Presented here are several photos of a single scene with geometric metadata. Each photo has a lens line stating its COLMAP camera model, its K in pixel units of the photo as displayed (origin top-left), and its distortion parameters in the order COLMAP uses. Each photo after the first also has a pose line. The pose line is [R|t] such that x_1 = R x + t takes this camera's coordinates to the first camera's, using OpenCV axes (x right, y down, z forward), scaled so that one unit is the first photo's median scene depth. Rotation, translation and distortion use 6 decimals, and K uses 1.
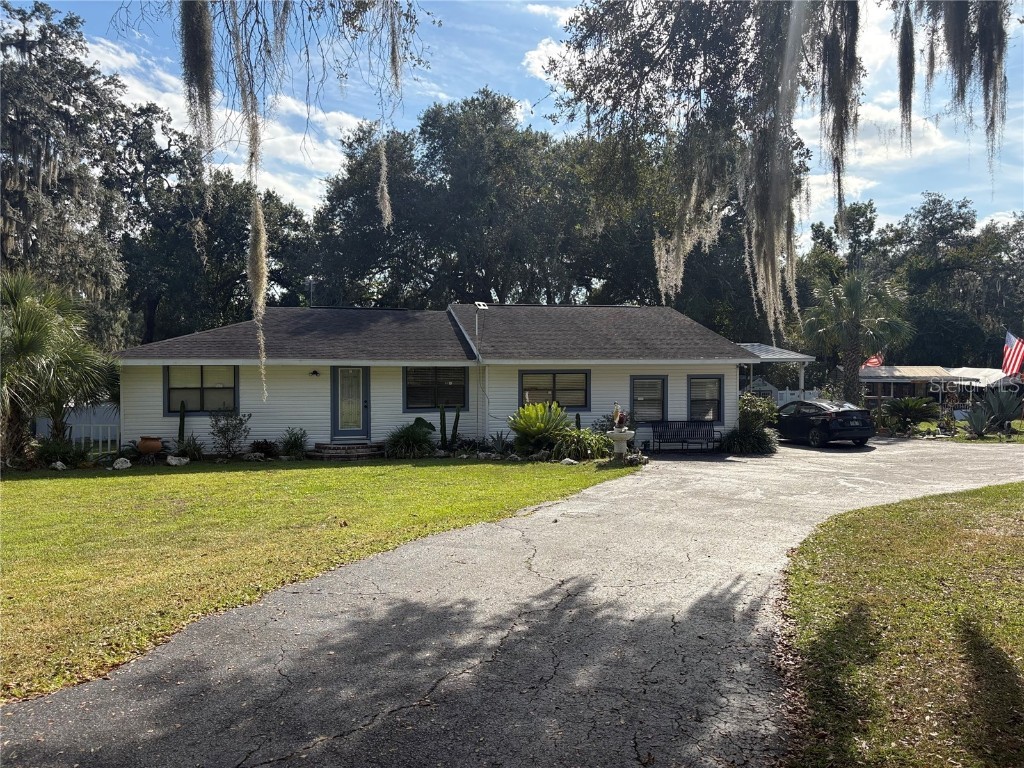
lens RADIAL K [[687.7, 0, 512.0], [0, 687.7, 384.0], [0, 0, 1]] dist [0.027859, -0.001601]
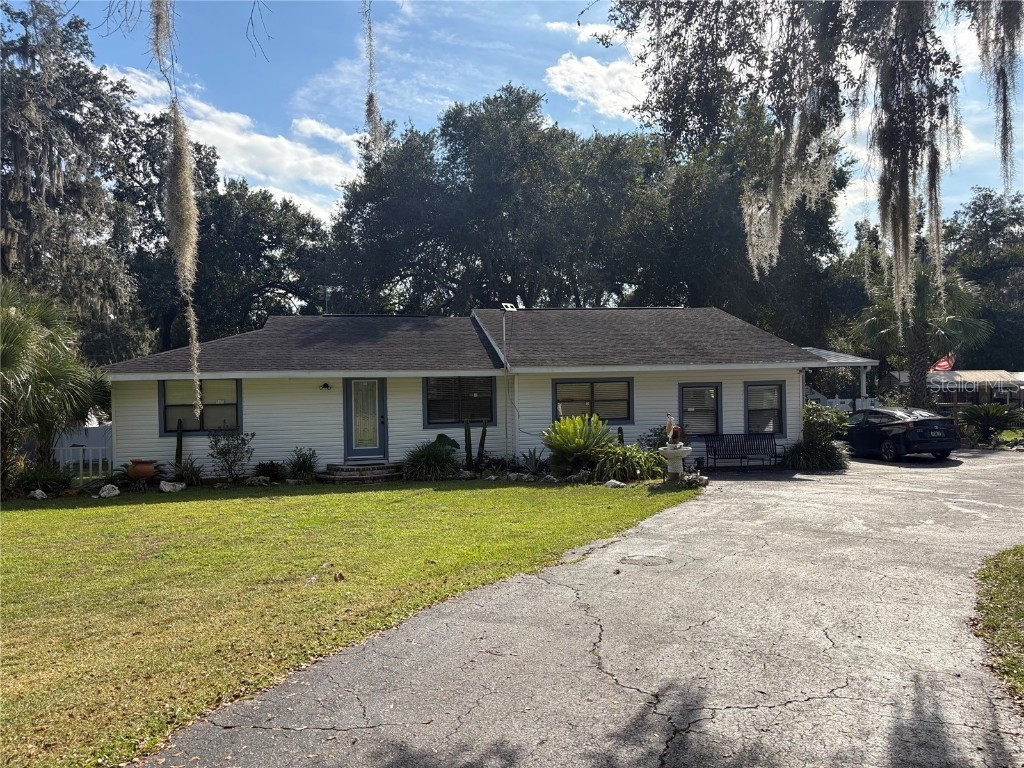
lens RADIAL K [[687.7, 0, 512.0], [0, 687.7, 384.0], [0, 0, 1]] dist [0.027859, -0.001601]
pose [[0.999163, -0.016771, -0.037306, -0.008837], [0.015999, 0.999654, -0.020899, 0.003772], [0.037643, 0.020285, 0.999085, 0.105731]]
